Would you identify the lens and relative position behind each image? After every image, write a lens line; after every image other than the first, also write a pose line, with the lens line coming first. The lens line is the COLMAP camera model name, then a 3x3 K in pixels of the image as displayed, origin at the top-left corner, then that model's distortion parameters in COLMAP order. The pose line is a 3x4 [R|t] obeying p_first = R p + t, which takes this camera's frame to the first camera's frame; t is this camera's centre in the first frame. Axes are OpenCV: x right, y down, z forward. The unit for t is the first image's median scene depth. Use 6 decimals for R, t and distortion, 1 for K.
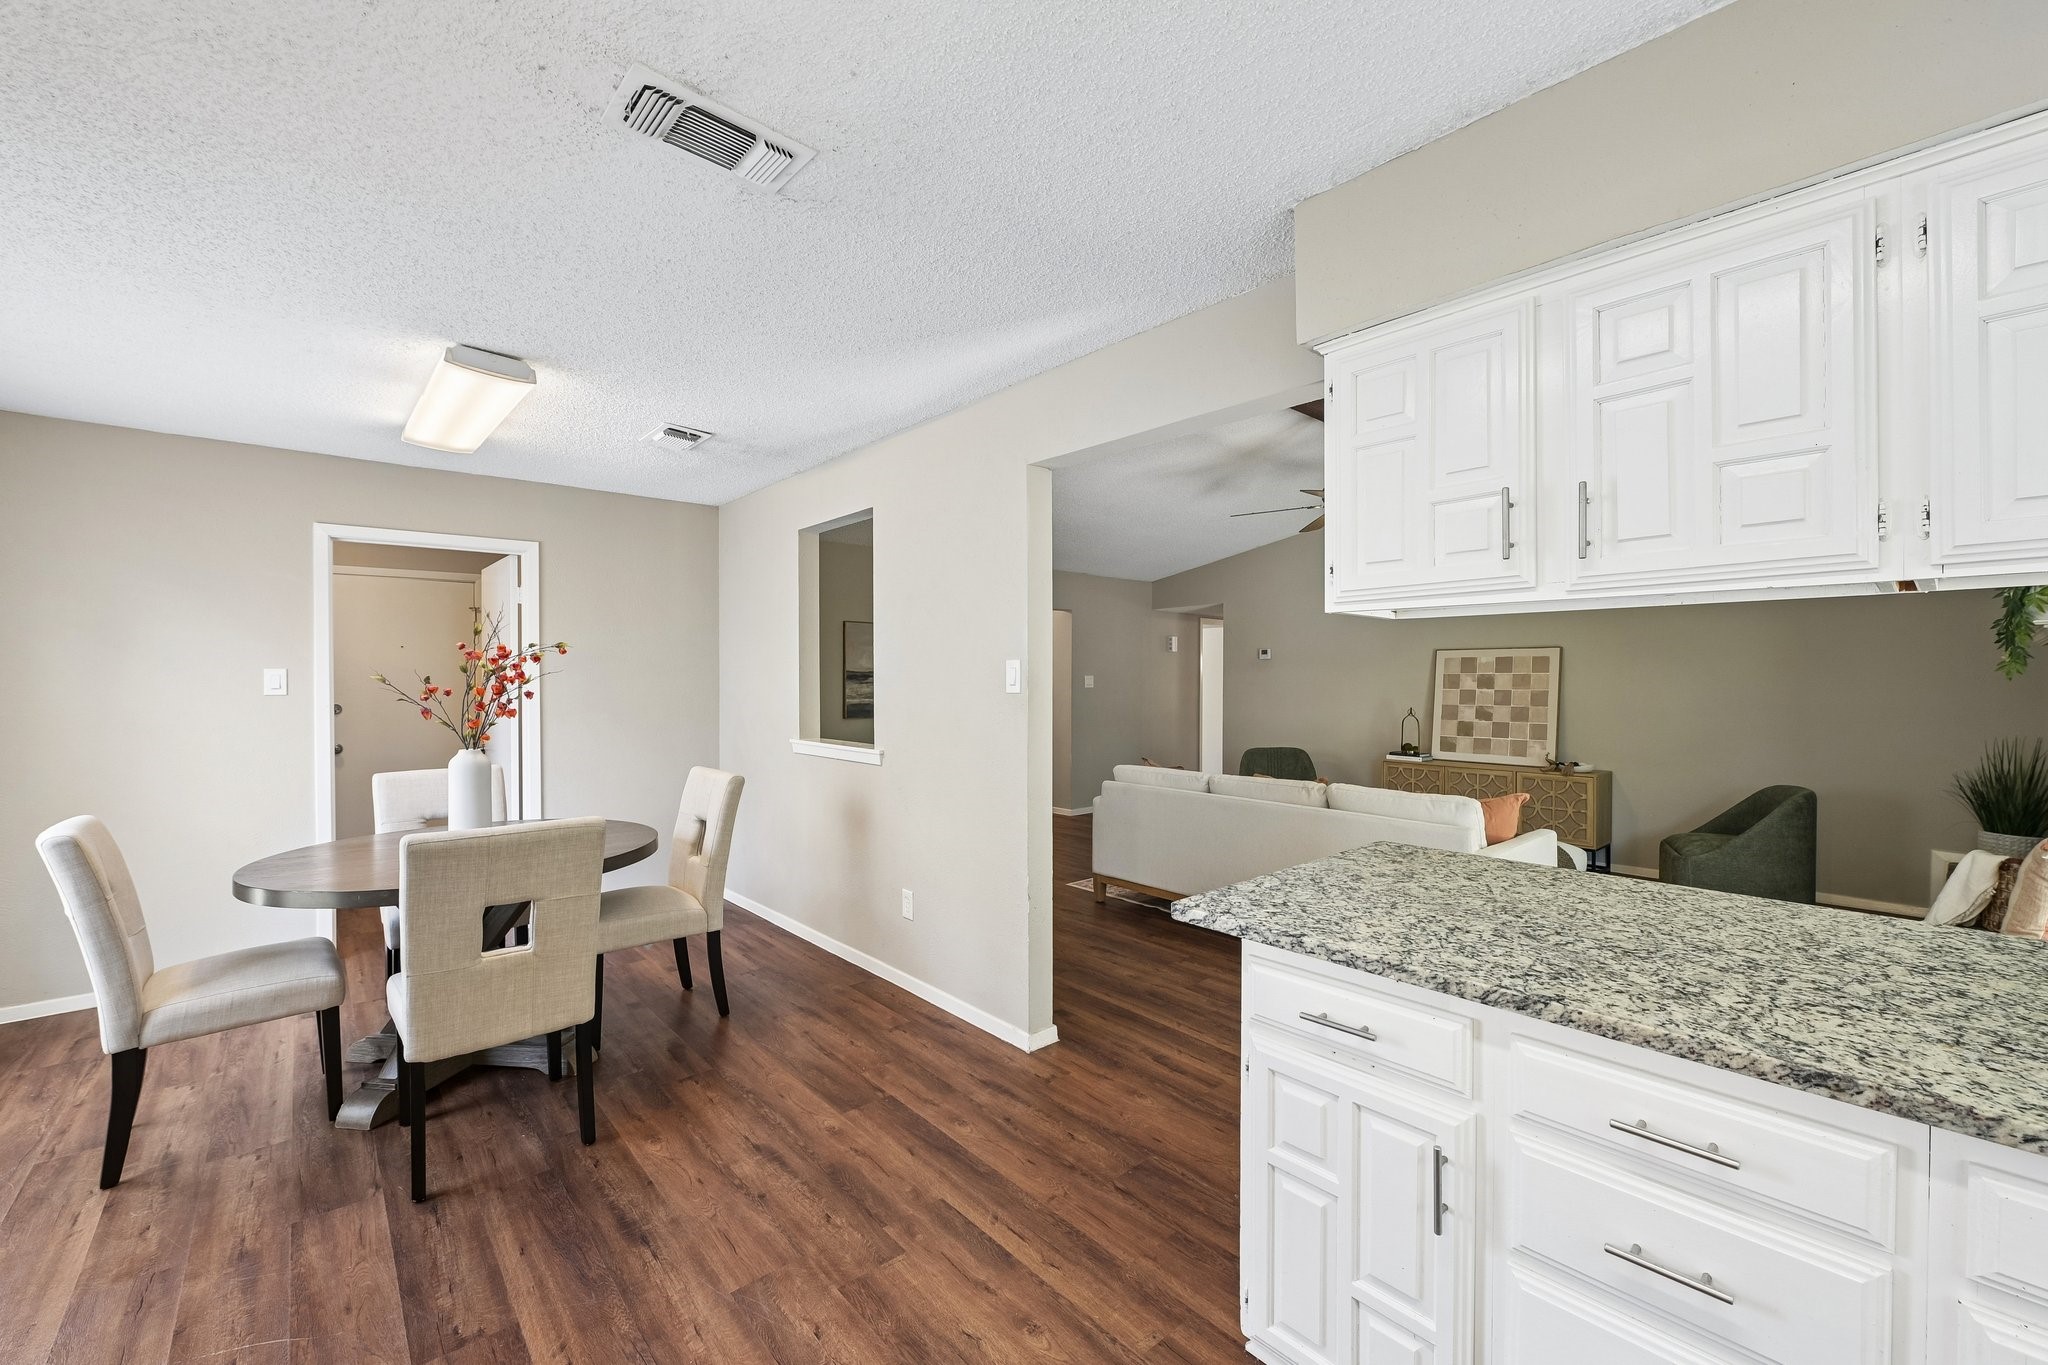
lens RADIAL K [[823.9, 0, 1029.7], [0, 823.9, 682.6], [0, 0, 1]] dist [-0.002210, -0.000543]
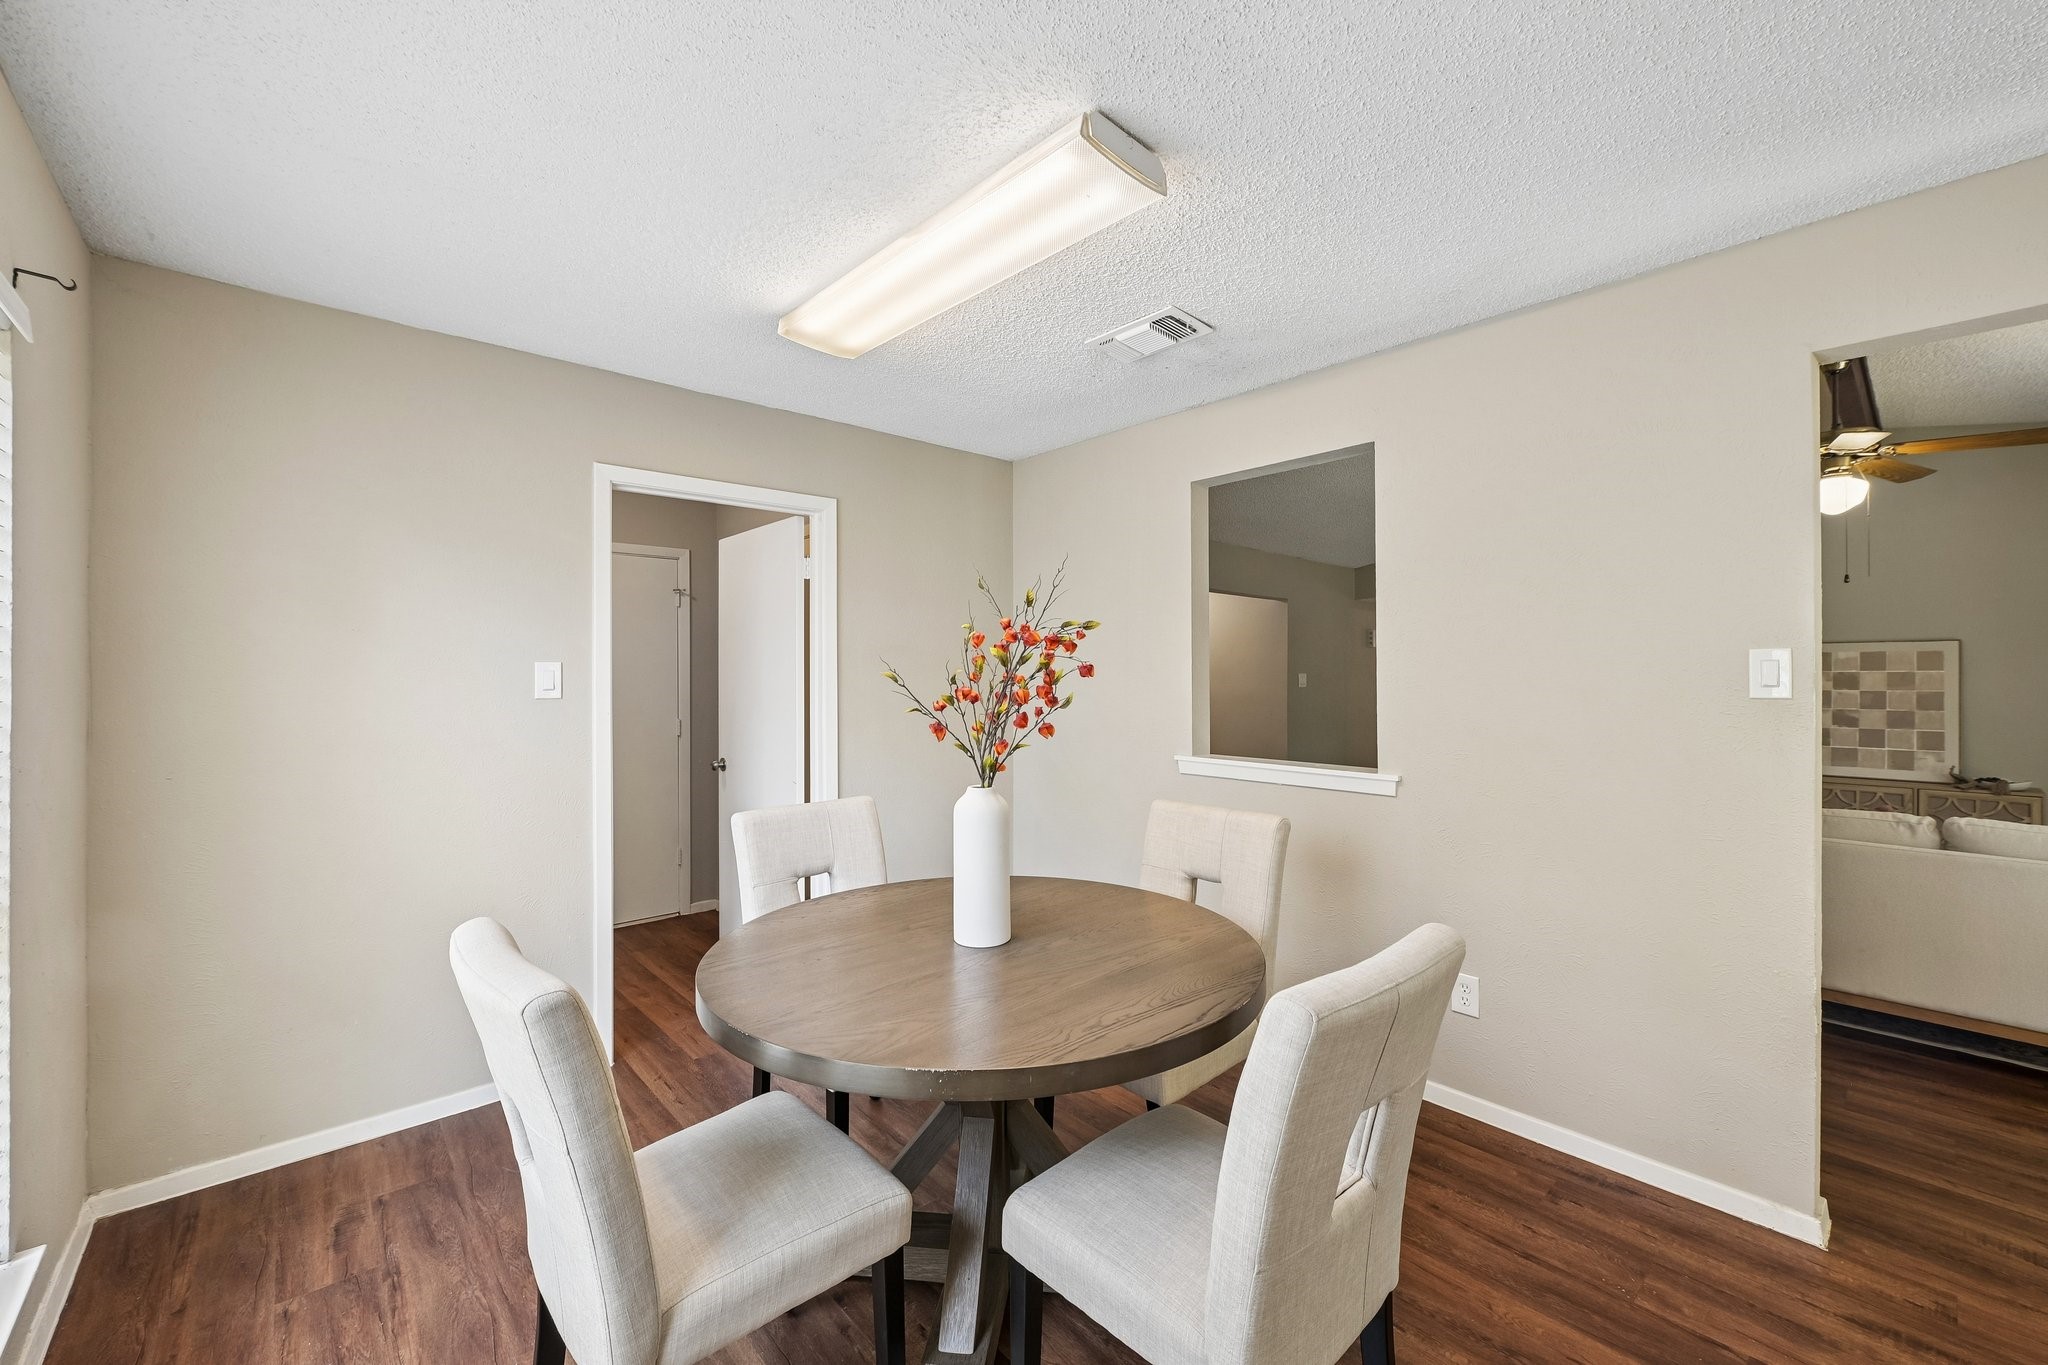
lens RADIAL K [[815.0, 0, 1024.1], [0, 815.0, 673.9], [0, 0, 1]] dist [-0.006983, 0.000250]
pose [[0.999983, 0.001230, 0.005636, -0.601297], [-0.001180, 0.999960, -0.008812, -0.000384], [-0.005647, 0.008805, 0.999945, 0.337876]]
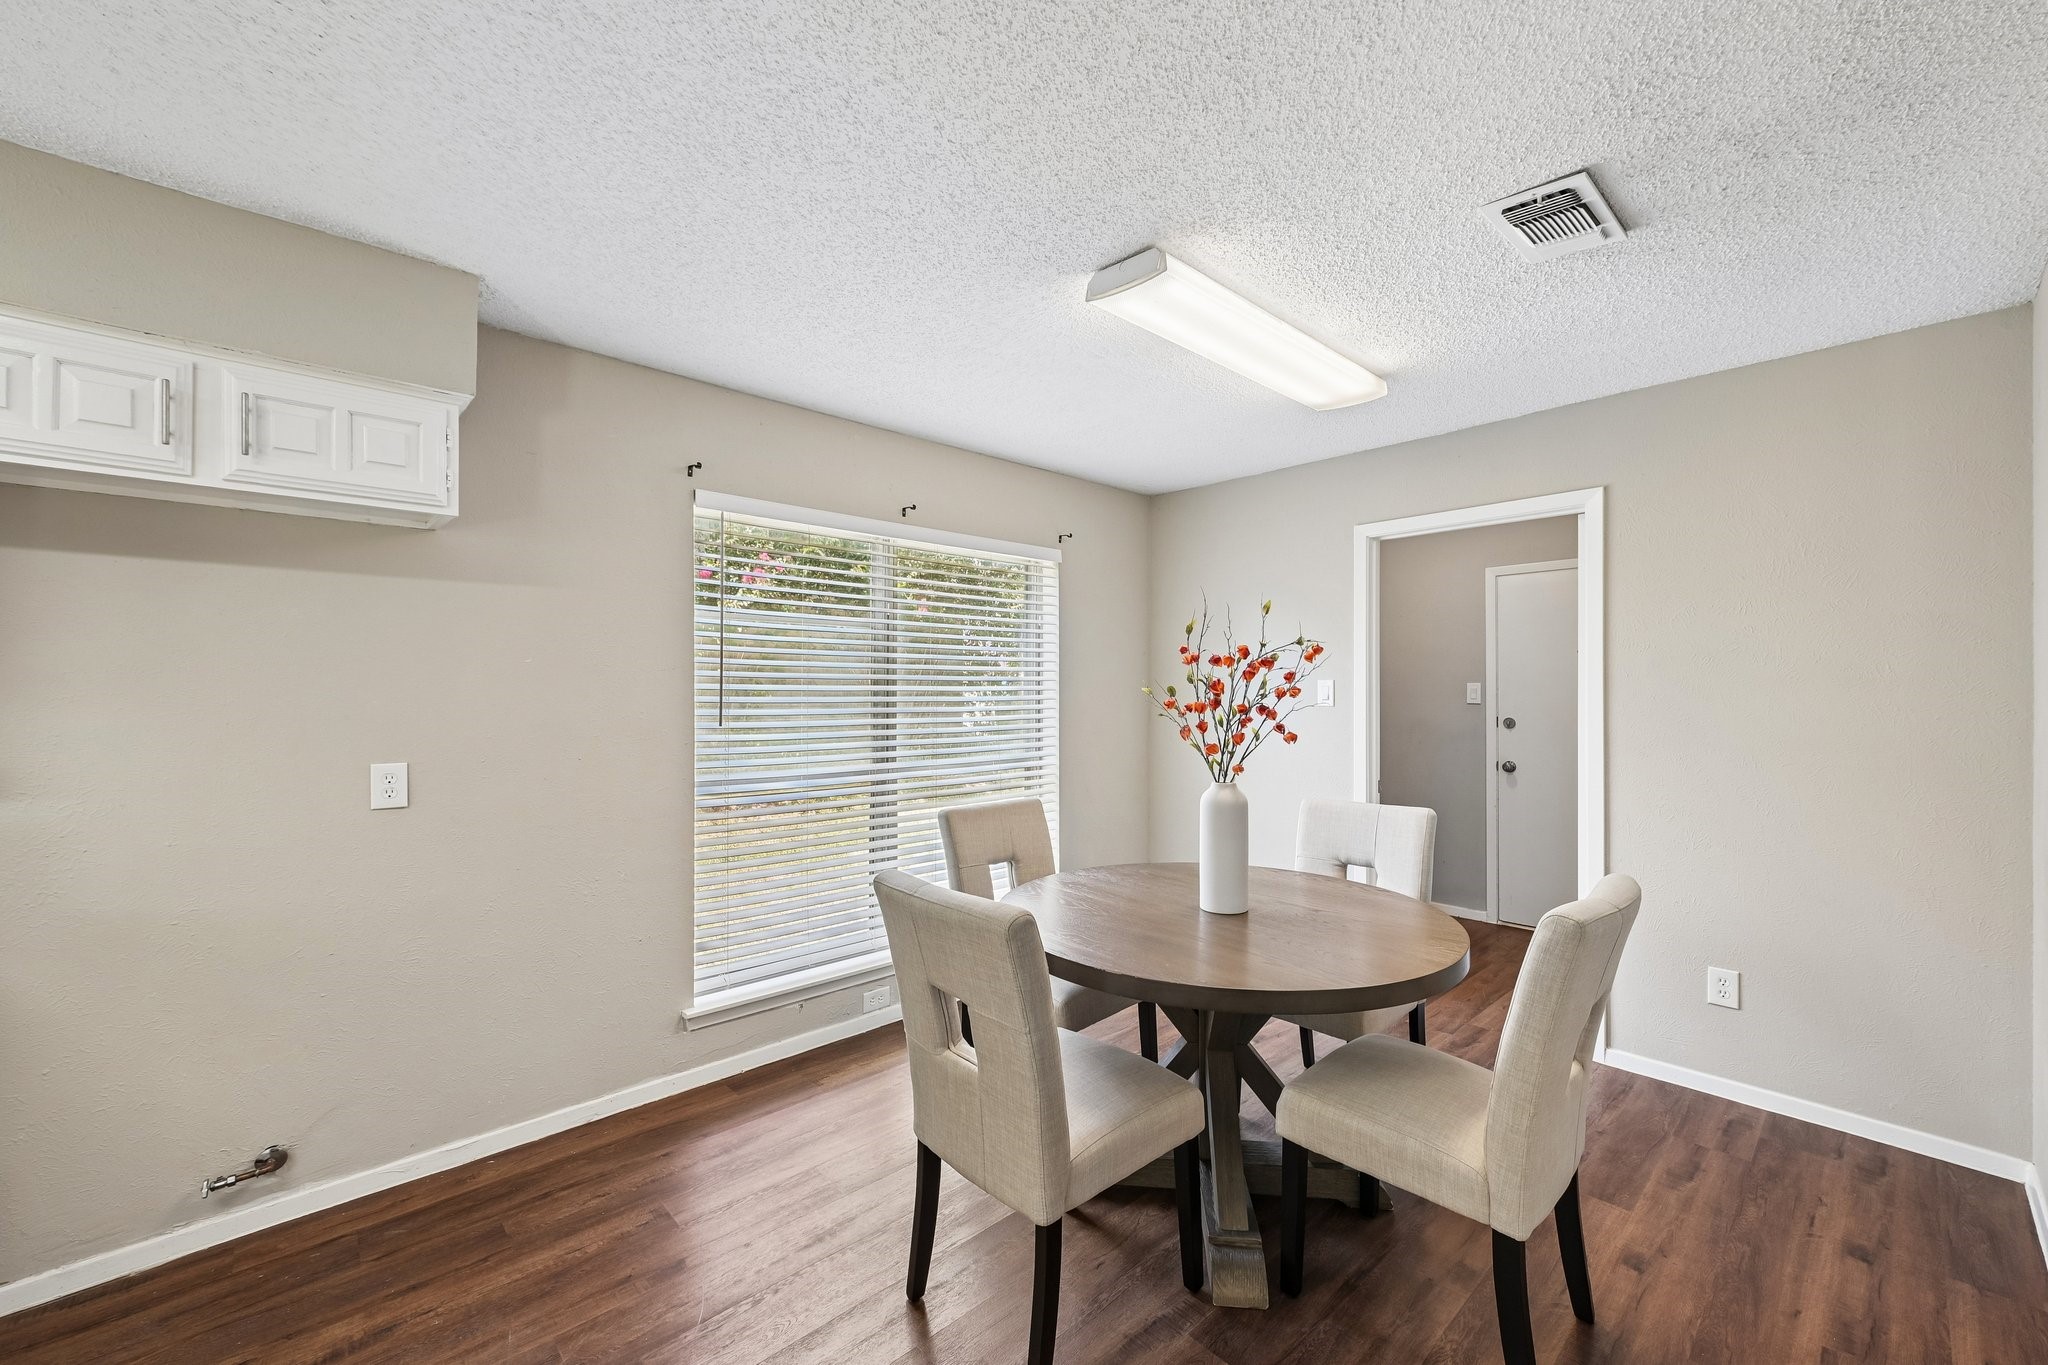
lens RADIAL K [[813.6, 0, 1029.8], [0, 813.6, 686.7], [0, 0, 1]] dist [0.000962, 0.000358]
pose [[0.022652, -0.000477, -0.999743, 0.074774], [-0.006419, 0.999979, -0.000623, -0.006211], [0.999723, 0.006431, 0.022648, 0.738470]]
